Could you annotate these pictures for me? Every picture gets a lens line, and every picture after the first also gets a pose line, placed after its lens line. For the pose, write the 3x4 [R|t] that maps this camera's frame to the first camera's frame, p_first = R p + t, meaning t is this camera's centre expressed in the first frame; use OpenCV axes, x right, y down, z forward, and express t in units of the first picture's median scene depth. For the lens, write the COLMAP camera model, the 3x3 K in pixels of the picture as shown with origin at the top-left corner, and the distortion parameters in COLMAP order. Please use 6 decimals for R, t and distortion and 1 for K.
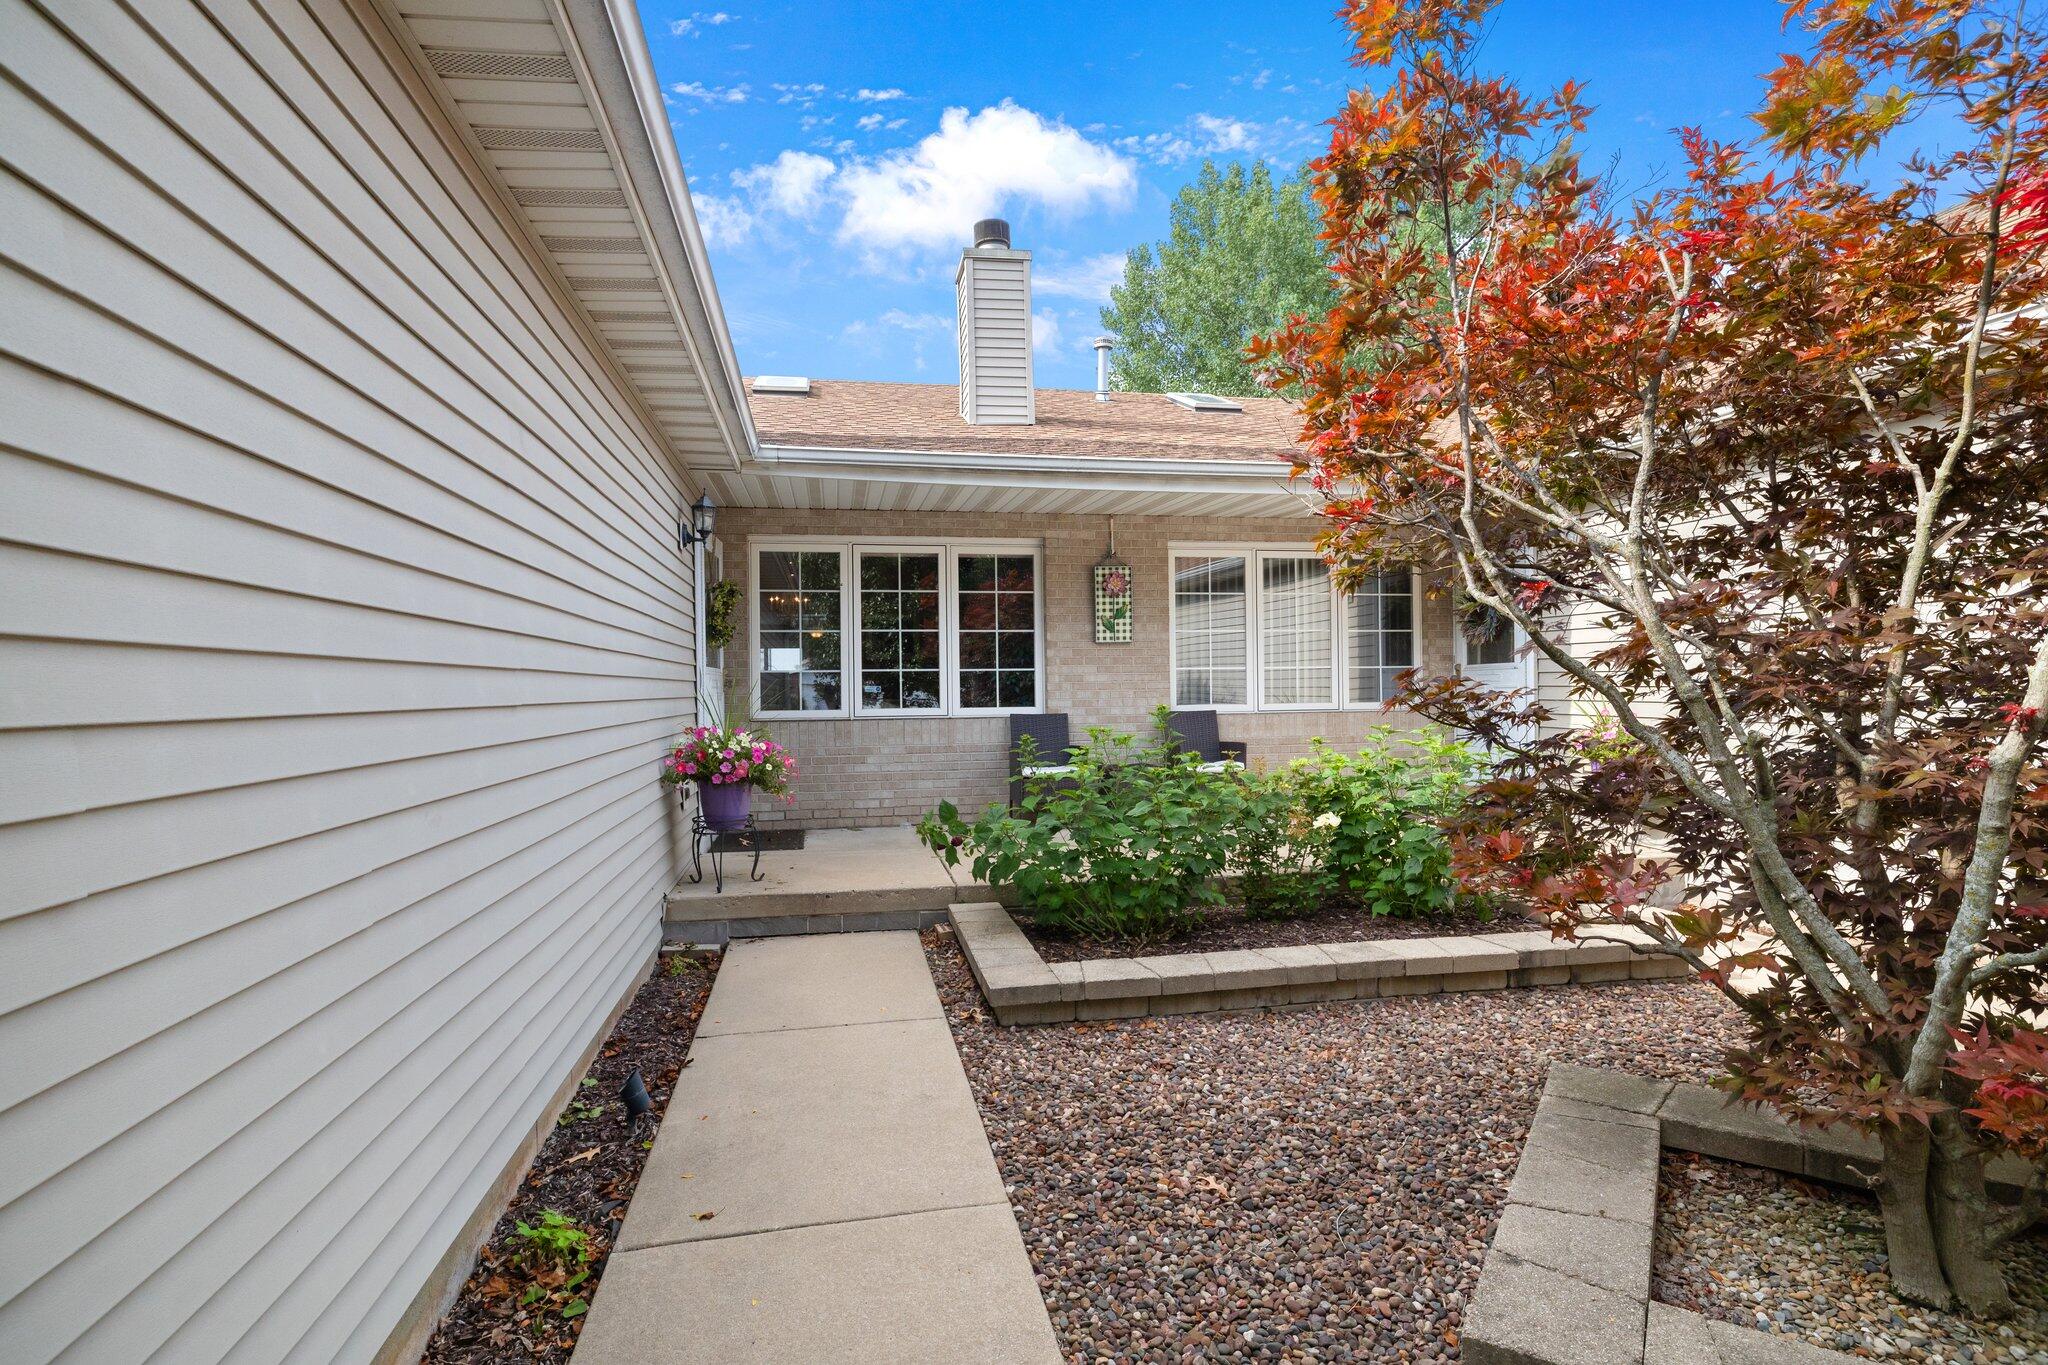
lens RADIAL K [[1005.6, 0, 1024.0], [0, 1005.6, 682.5], [0, 0, 1]] dist [-0.002307, -0.000276]
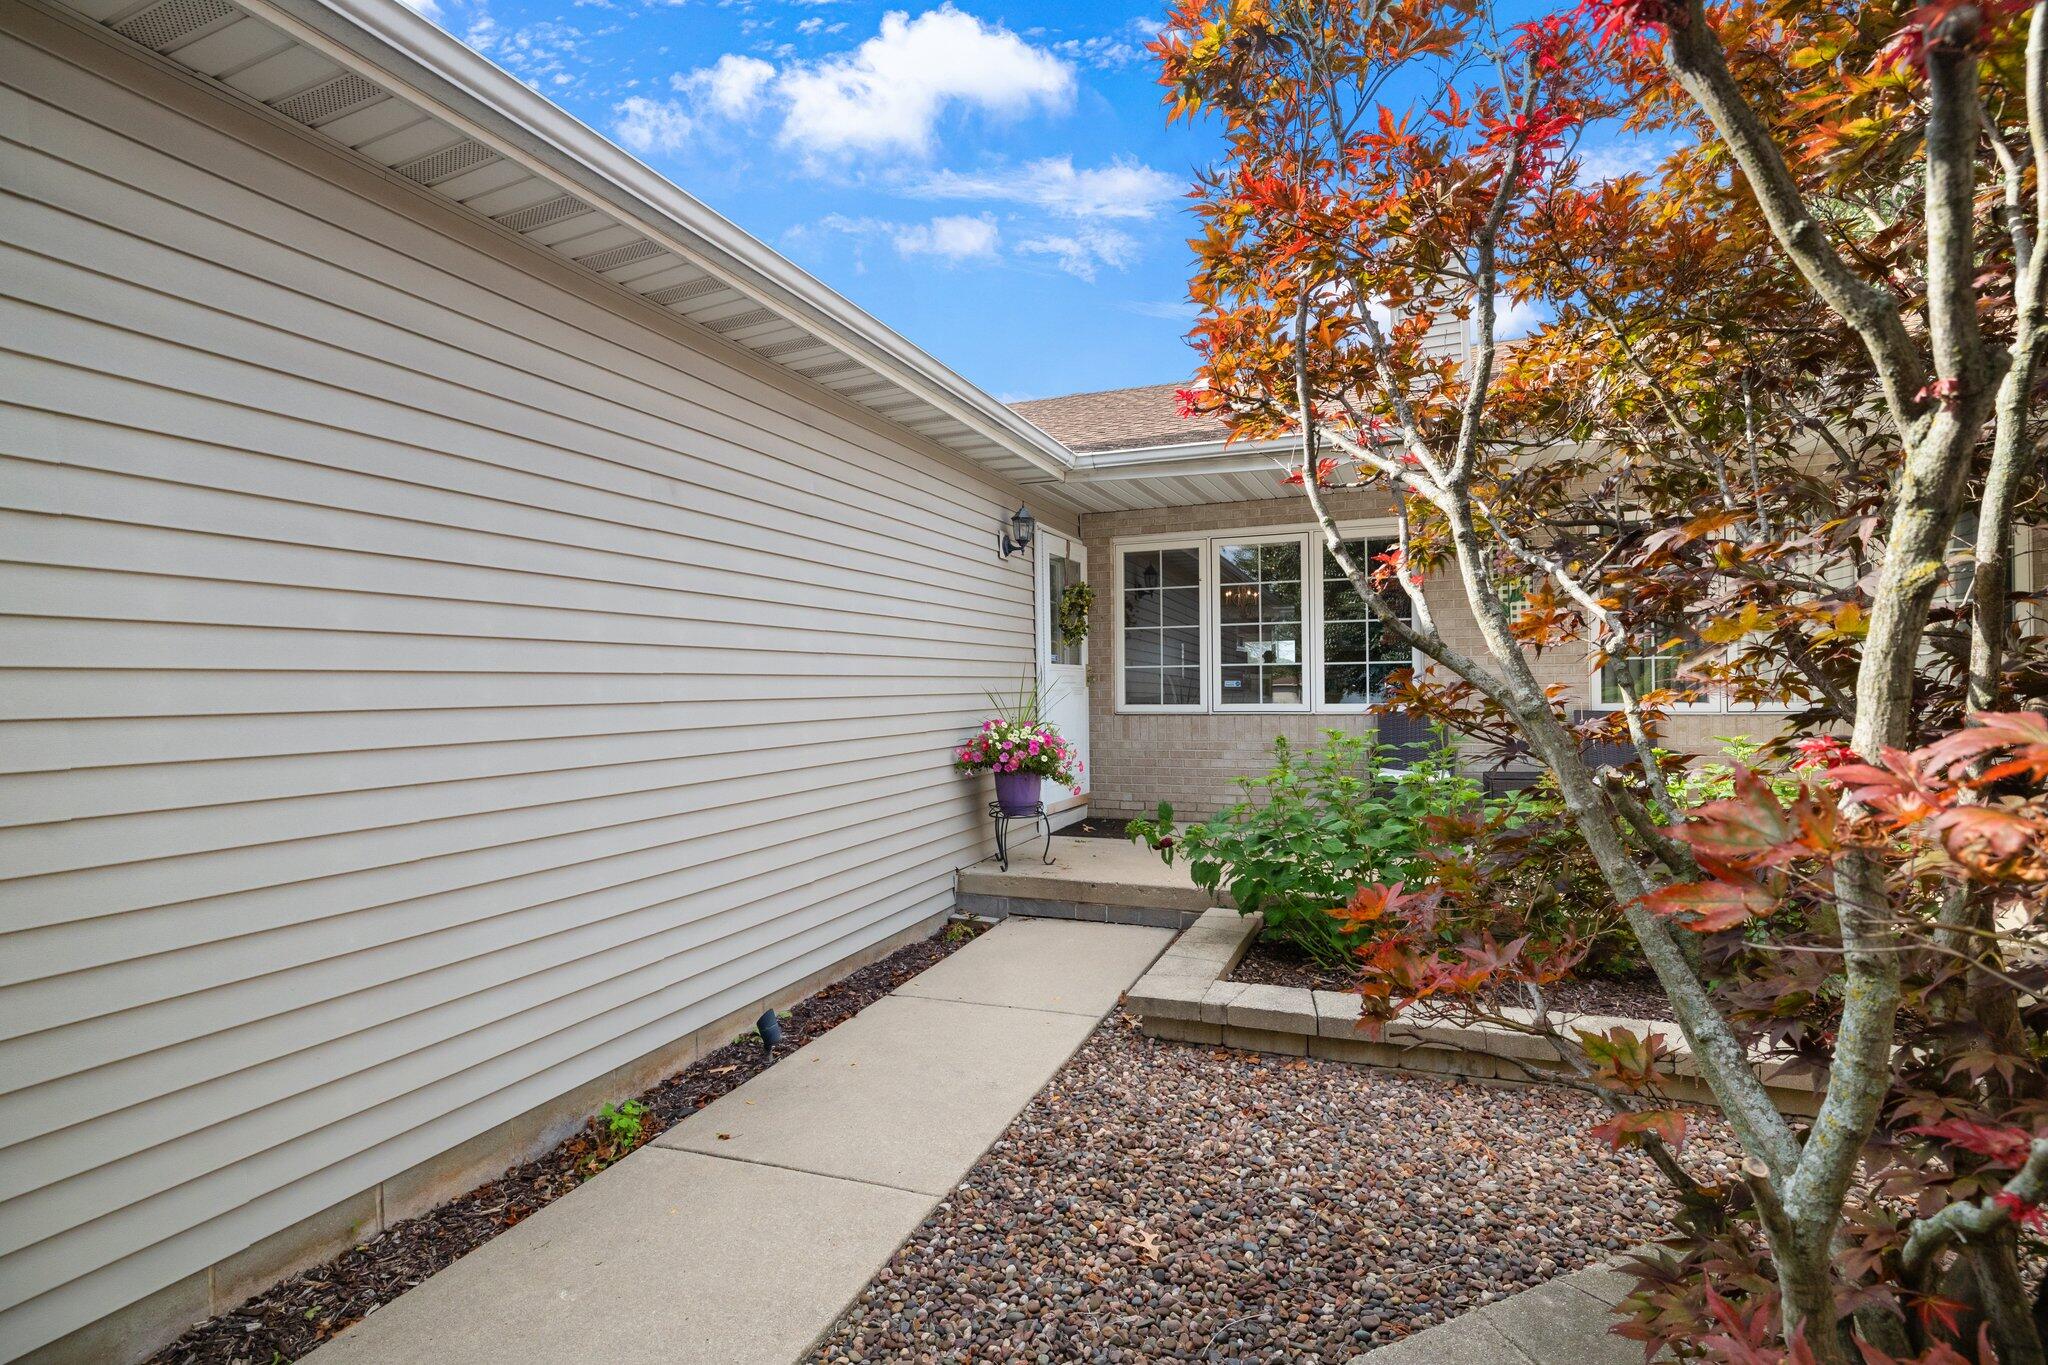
lens RADIAL K [[991.8, 0, 1024.0], [0, 991.8, 682.5], [0, 0, 1]] dist [-0.000304, -0.000143]
pose [[0.844627, -0.000461, -0.535356, 0.287866], [0.005360, 0.999957, 0.007595, -0.004673], [0.535329, -0.009284, 0.844593, 0.099114]]
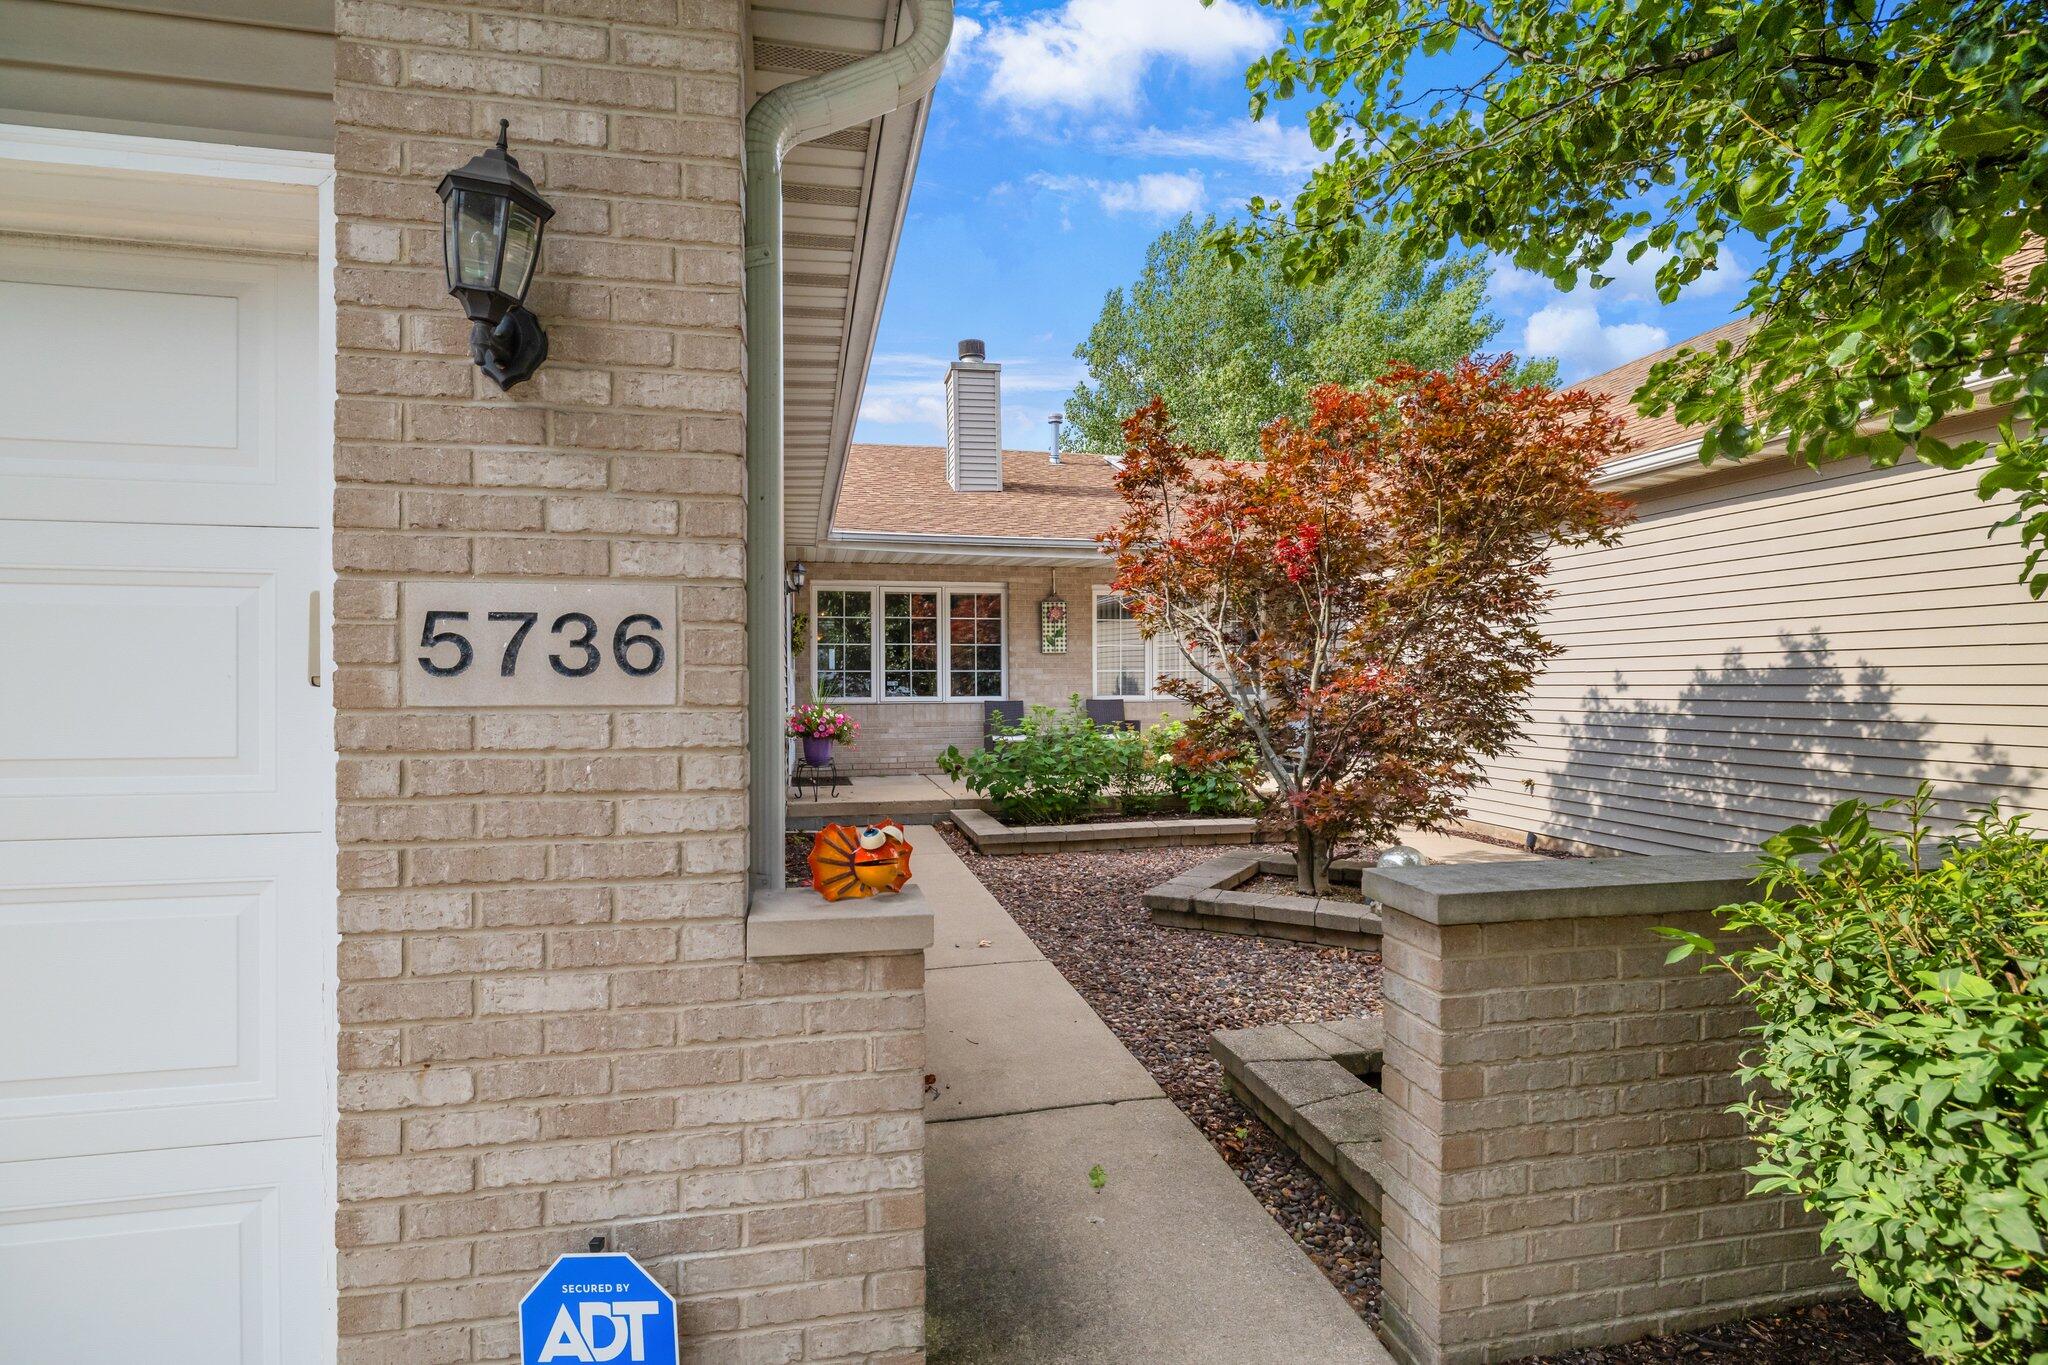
lens RADIAL K [[991.8, 0, 1024.0], [0, 991.8, 682.5], [0, 0, 1]] dist [-0.000304, -0.000143]
pose [[0.999341, 0.006884, 0.035644, -0.011553], [-0.006995, 0.999971, 0.002985, -0.000658], [-0.035622, -0.003233, 0.999360, -0.686060]]
